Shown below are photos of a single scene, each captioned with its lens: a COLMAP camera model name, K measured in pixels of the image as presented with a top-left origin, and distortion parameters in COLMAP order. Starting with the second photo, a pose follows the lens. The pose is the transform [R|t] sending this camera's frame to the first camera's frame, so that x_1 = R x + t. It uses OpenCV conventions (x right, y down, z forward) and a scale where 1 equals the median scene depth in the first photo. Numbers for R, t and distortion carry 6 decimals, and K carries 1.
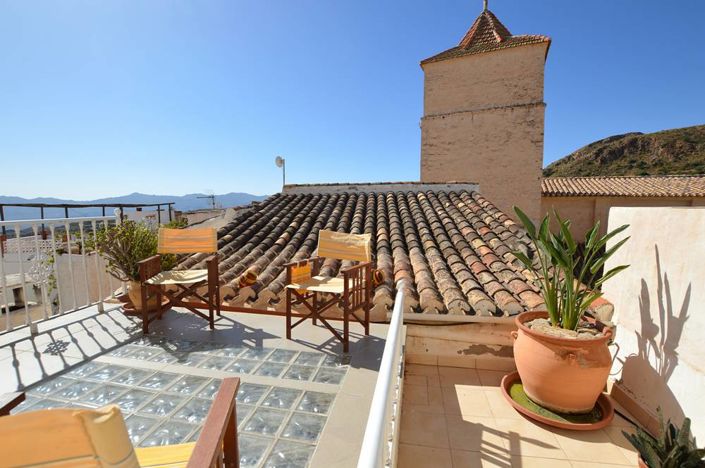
lens RADIAL K [[314.5, 0, 352.7], [0, 314.5, 246.9], [0, 0, 1]] dist [-0.023465, 0.000057]
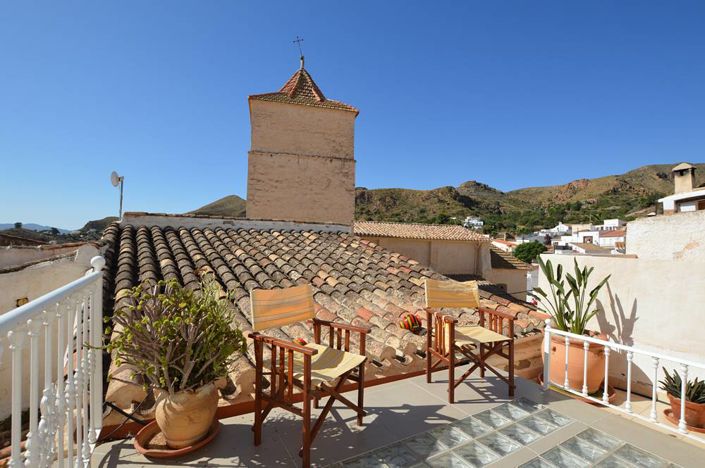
lens RADIAL K [[324.5, 0, 351.8], [0, 324.5, 245.4], [0, 0, 1]] dist [-0.034383, -0.000059]
pose [[0.763158, 0.015413, 0.646028, -0.189513], [0.057975, 0.994051, -0.092203, -0.016344], [-0.643606, 0.107819, 0.757725, 0.081504]]
